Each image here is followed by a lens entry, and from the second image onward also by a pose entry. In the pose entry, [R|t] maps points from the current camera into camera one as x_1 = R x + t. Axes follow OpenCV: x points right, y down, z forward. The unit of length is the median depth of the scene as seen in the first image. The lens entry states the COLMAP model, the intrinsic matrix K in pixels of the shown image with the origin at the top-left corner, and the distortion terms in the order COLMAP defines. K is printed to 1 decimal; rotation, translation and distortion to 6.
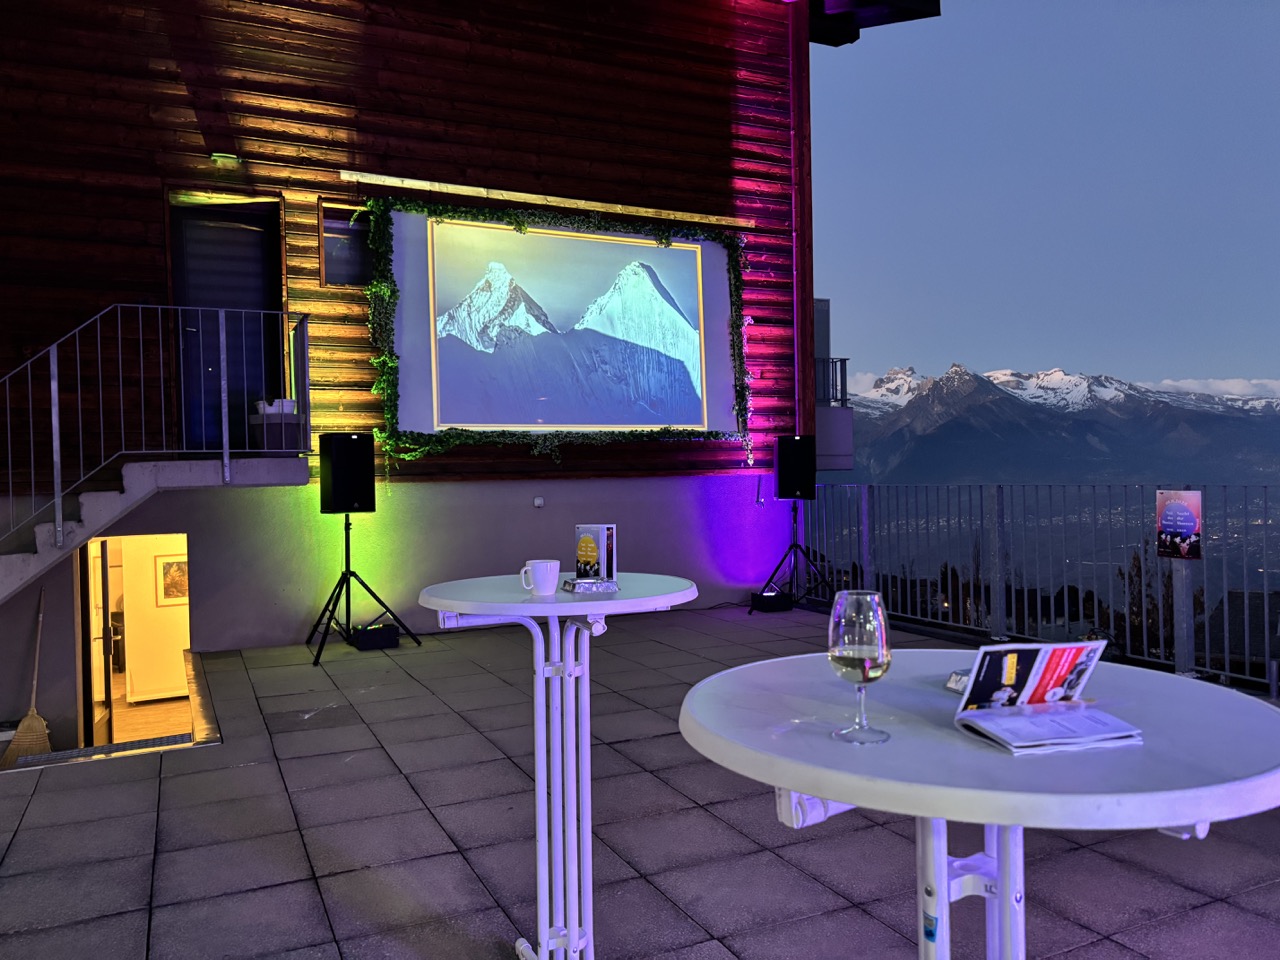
lens RADIAL K [[969.6, 0, 631.1], [0, 969.6, 490.9], [0, 0, 1]] dist [0.044157, -0.033452]
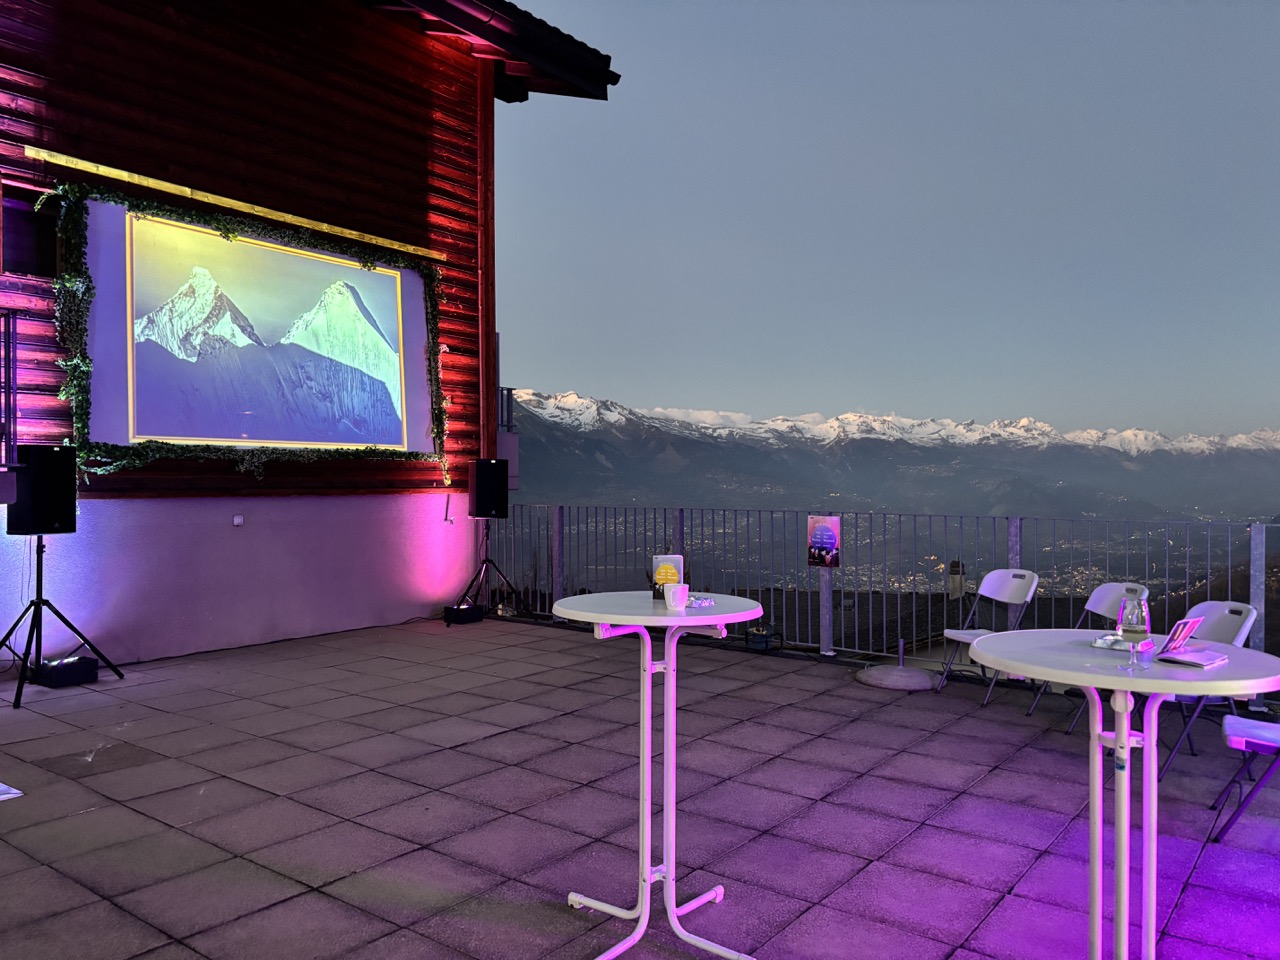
lens RADIAL K [[969.6, 0, 642.1], [0, 969.6, 490.3], [0, 0, 1]] dist [0.044157, -0.033452]
pose [[0.884512, 0.016707, 0.466218, -0.202096], [-0.011656, 0.999838, -0.013716, -0.010061], [-0.466371, 0.006698, 0.884564, -0.041667]]
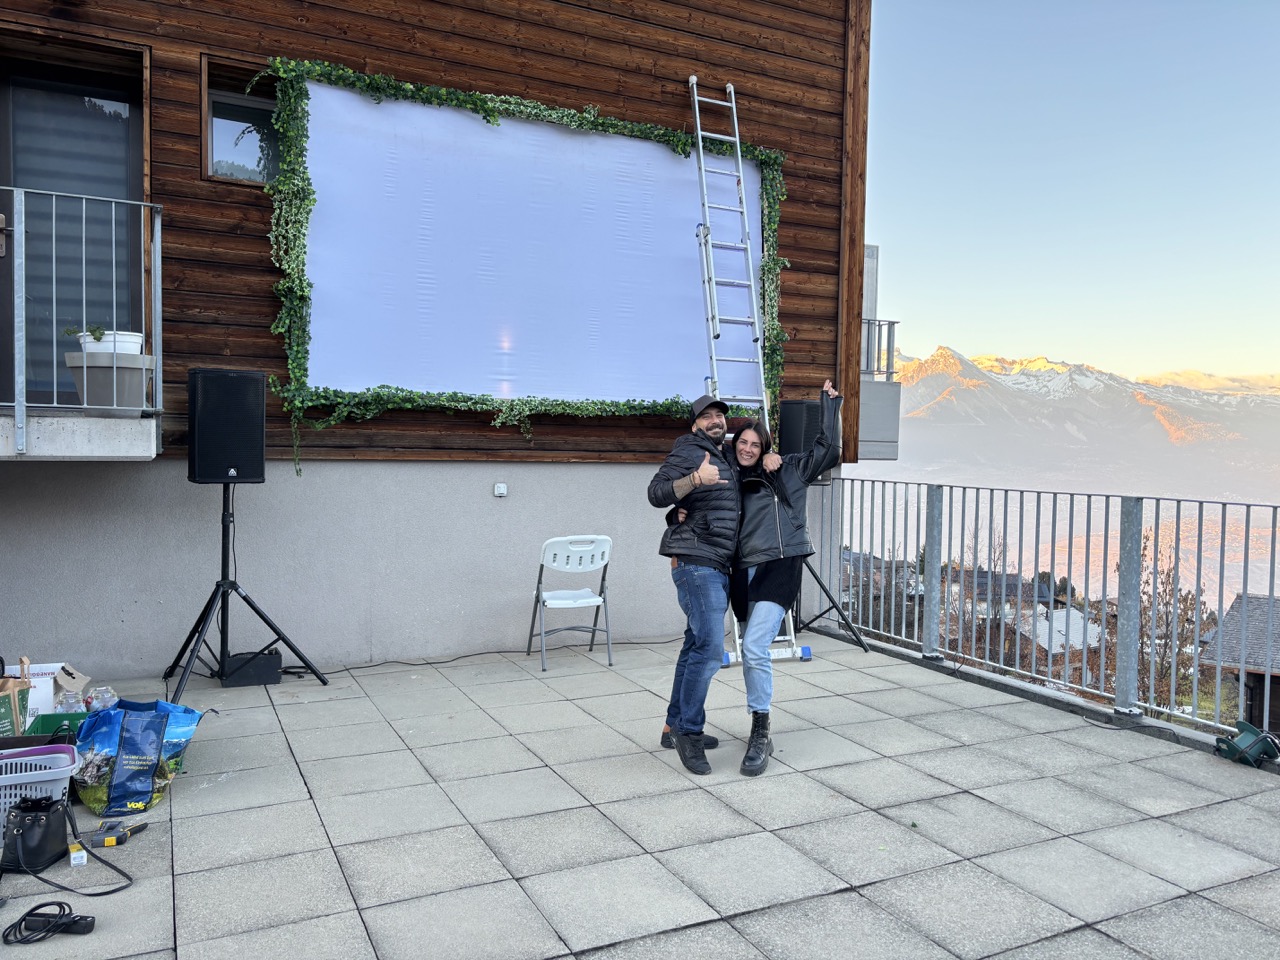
lens RADIAL K [[969.6, 0, 640.6], [0, 969.6, 482.2], [0, 0, 1]] dist [0.044157, -0.033452]
pose [[0.998779, 0.040224, 0.028682, -0.008838], [-0.040863, 0.998921, 0.022056, -0.015921], [-0.027764, -0.023201, 0.999345, 0.254064]]
